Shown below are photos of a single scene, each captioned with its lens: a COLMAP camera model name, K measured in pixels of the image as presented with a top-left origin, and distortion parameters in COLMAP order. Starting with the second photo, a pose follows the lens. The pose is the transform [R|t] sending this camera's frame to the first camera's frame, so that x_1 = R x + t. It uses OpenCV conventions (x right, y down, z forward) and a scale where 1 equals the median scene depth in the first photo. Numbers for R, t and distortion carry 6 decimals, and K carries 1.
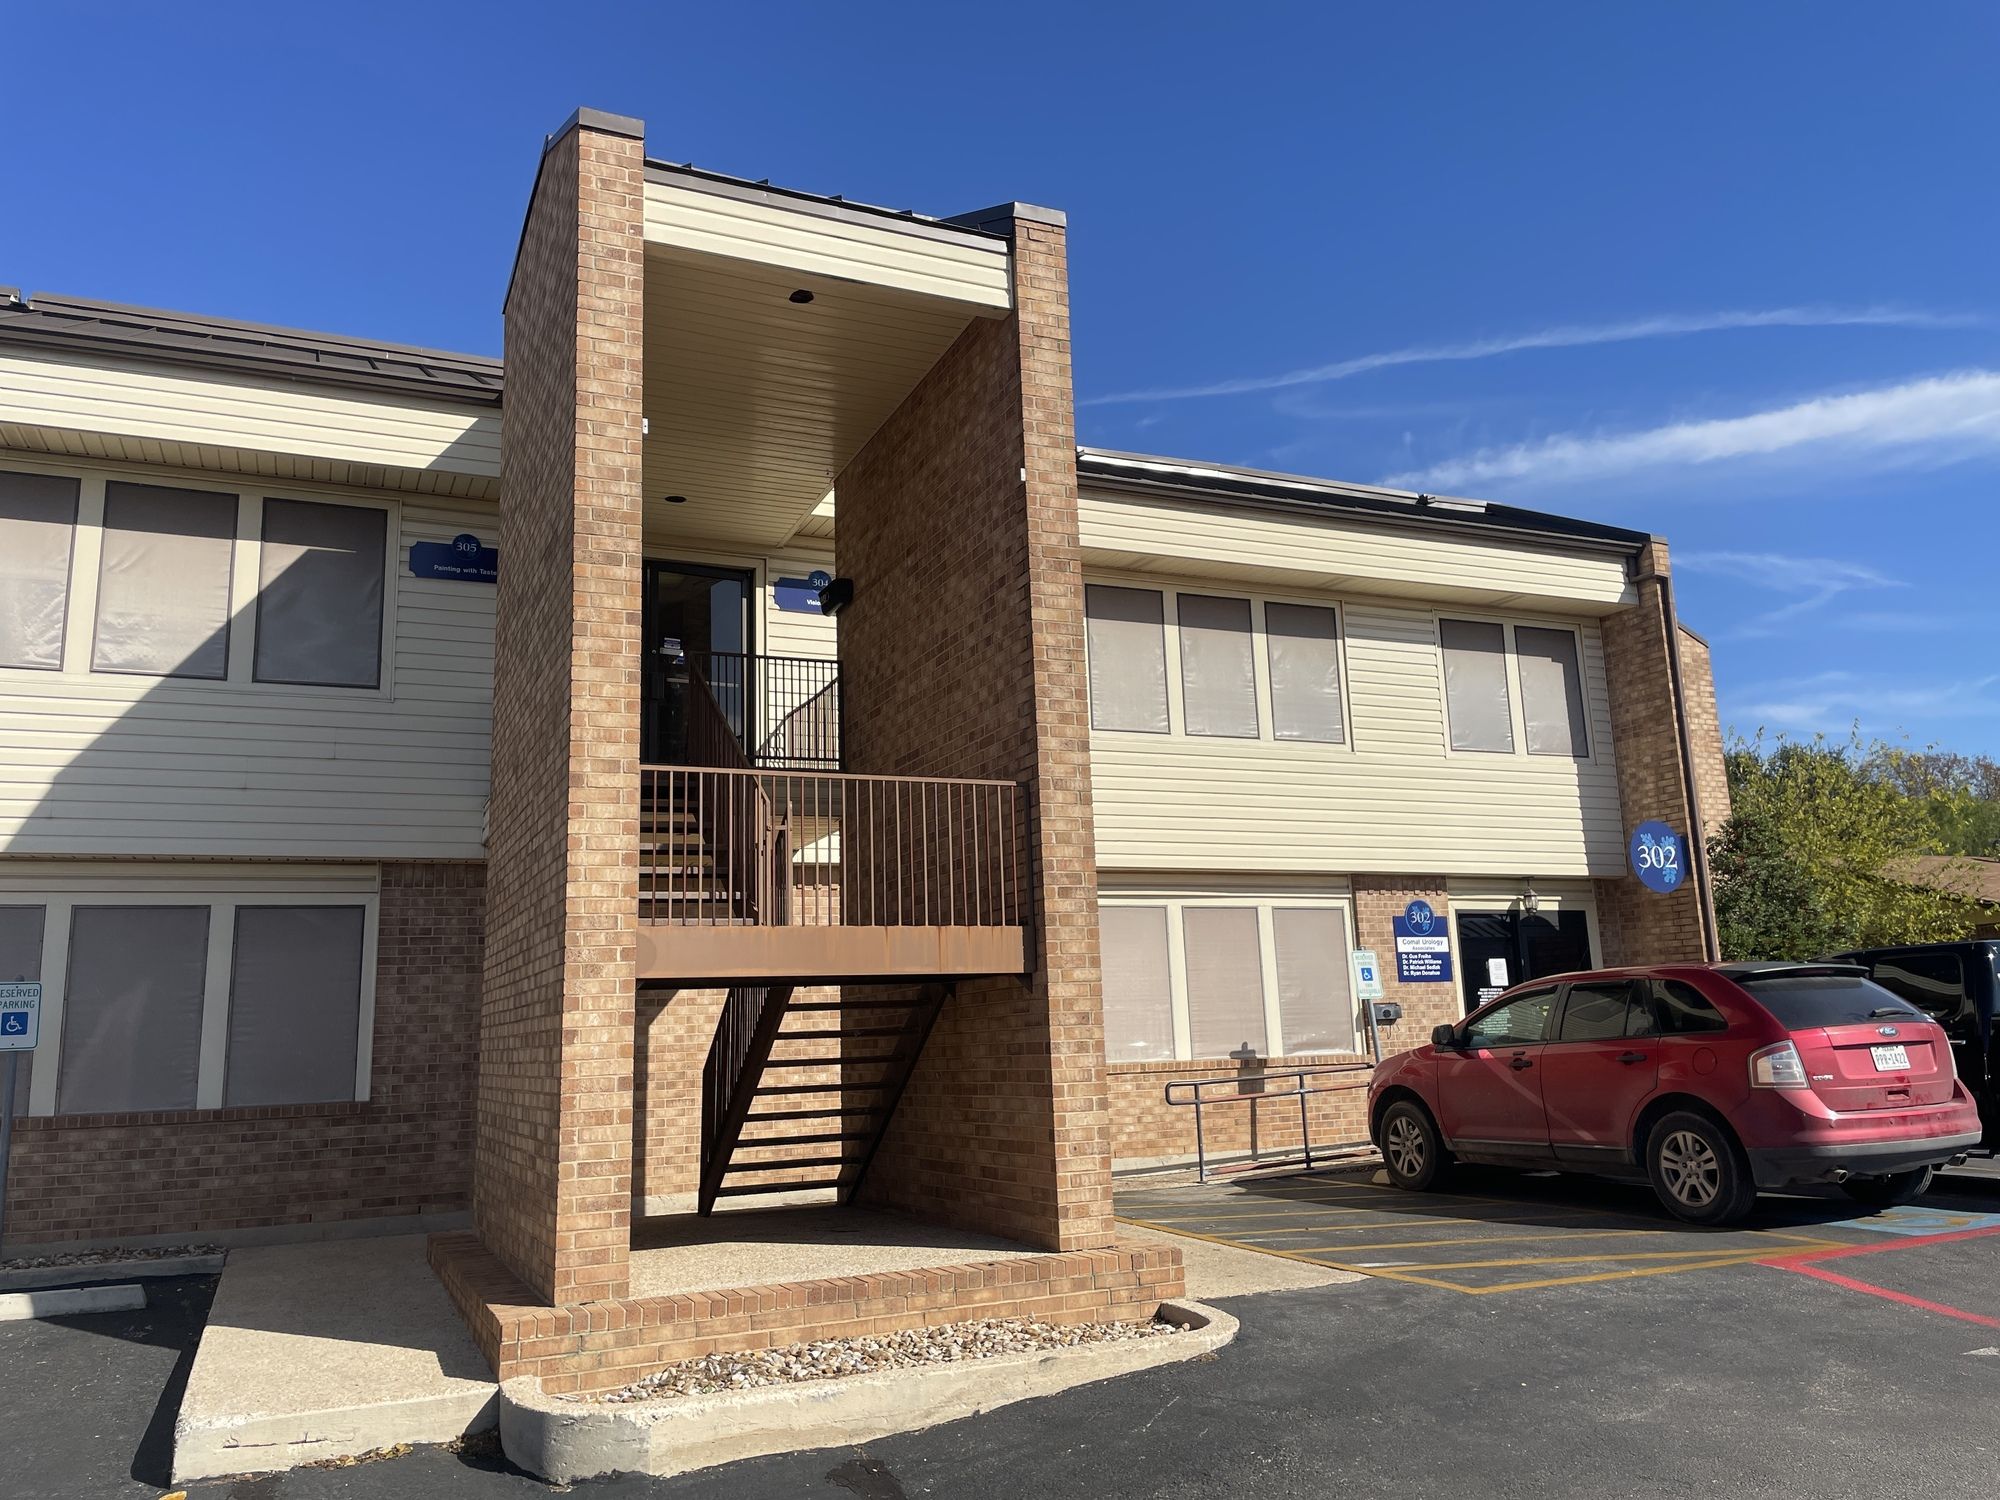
lens RADIAL K [[1499.2, 0, 1010.1], [0, 1499.2, 751.0], [0, 0, 1]] dist [0.082761, -0.106155]
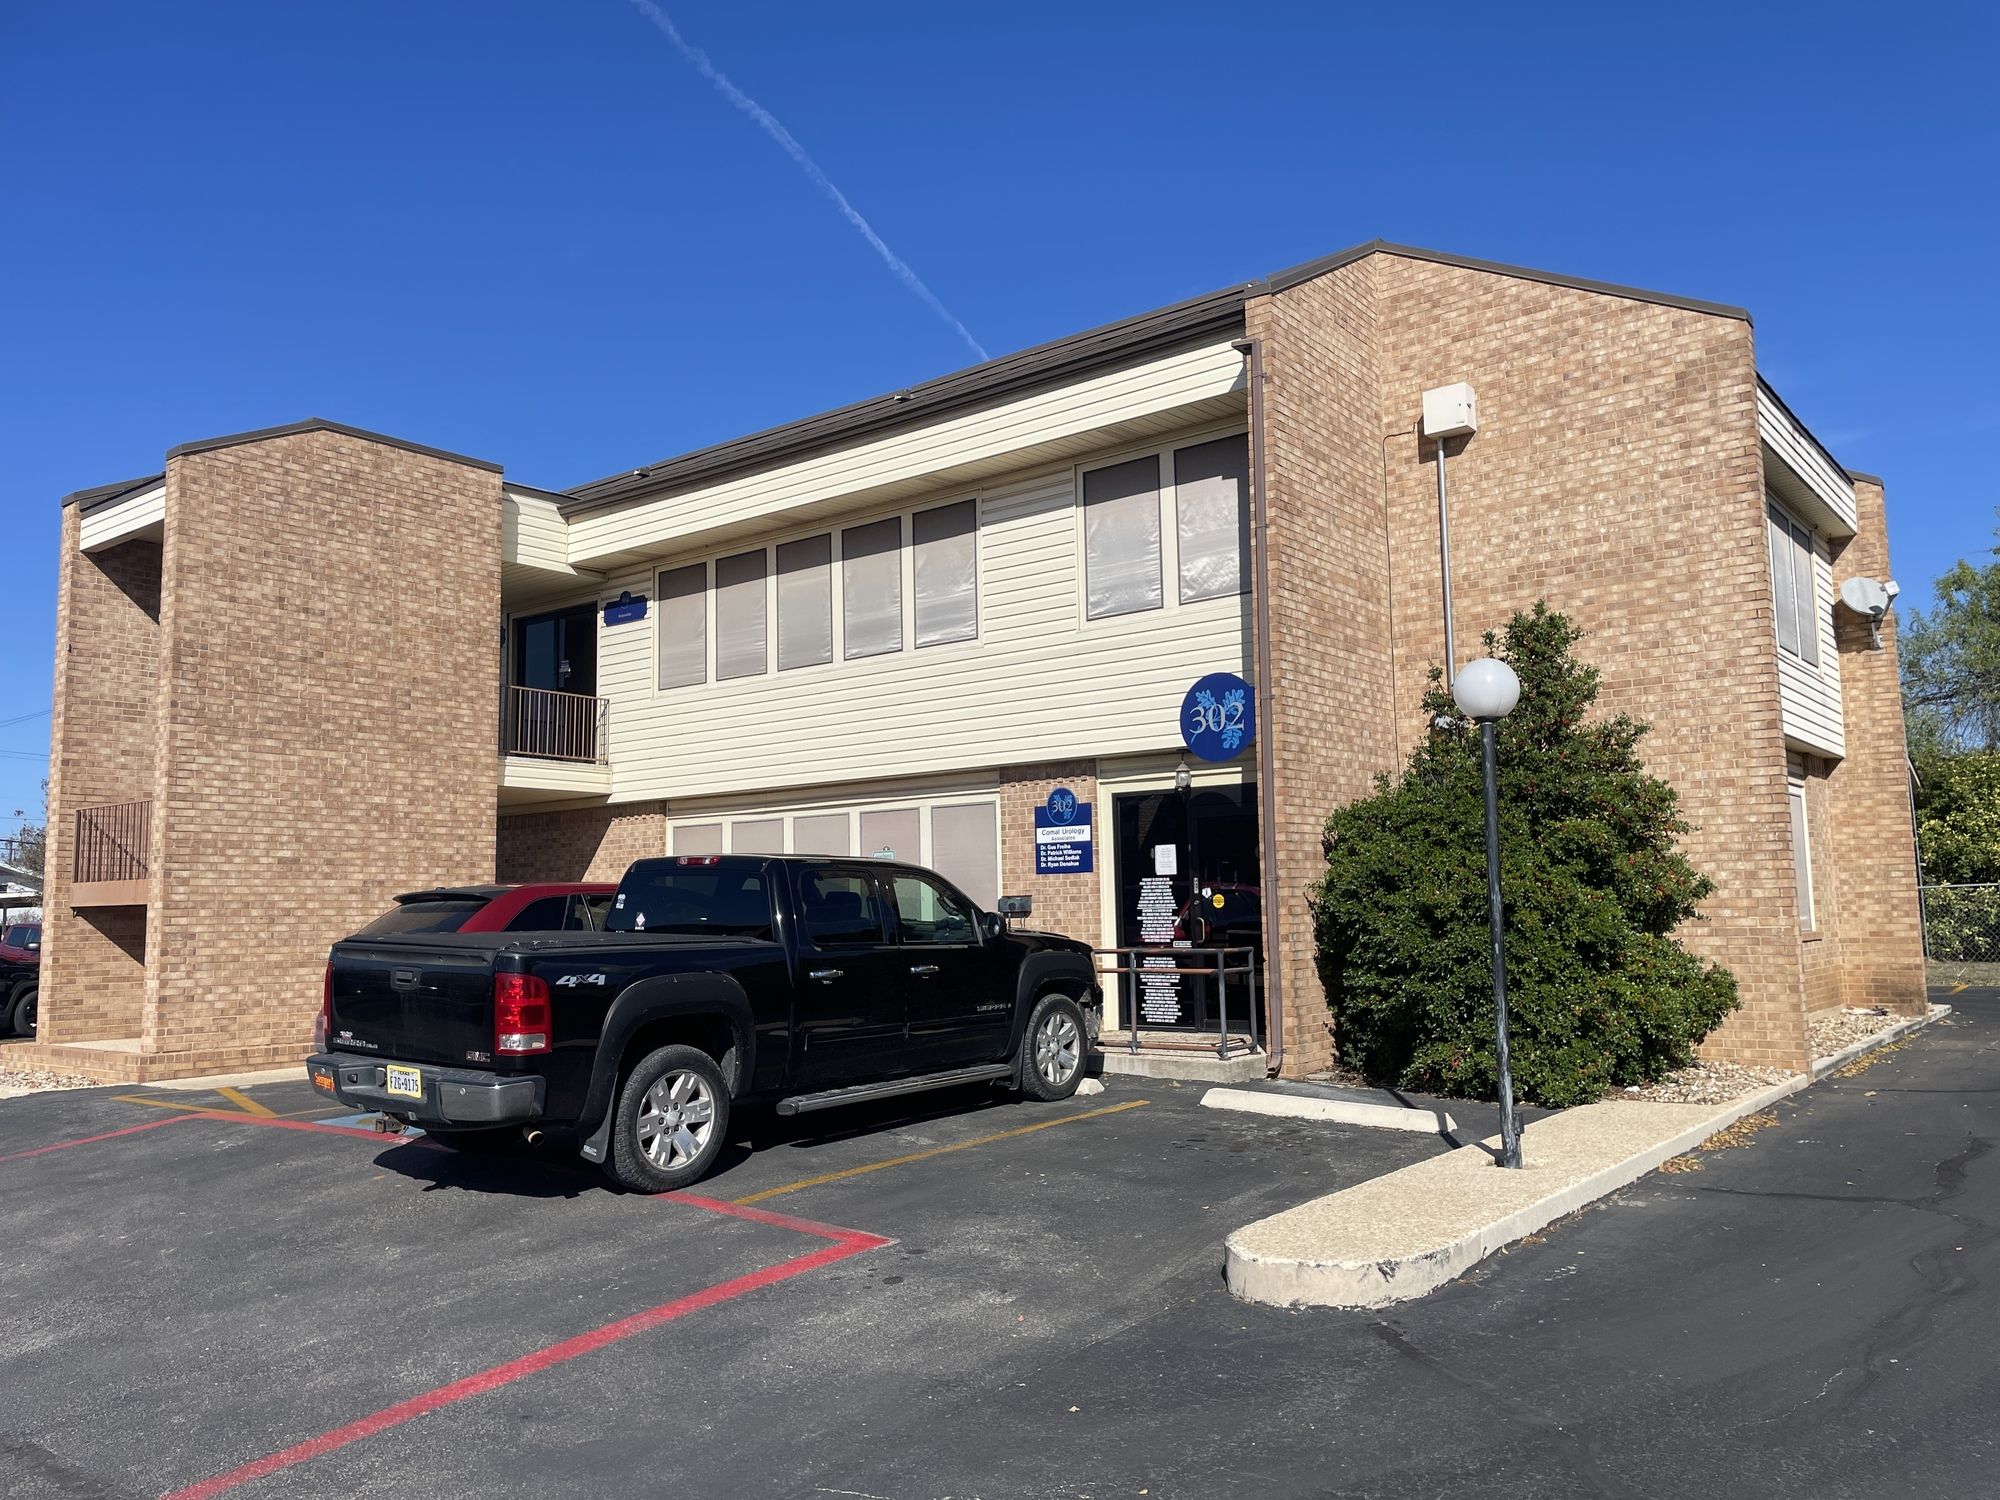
lens RADIAL K [[1499.2, 0, 1003.5], [0, 1499.2, 746.7], [0, 0, 1]] dist [0.082761, -0.106155]
pose [[0.477445, -0.069170, -0.875935, 1.304492], [0.179442, 0.983562, 0.020139, 0.058215], [0.860143, -0.166794, 0.482009, 0.629412]]
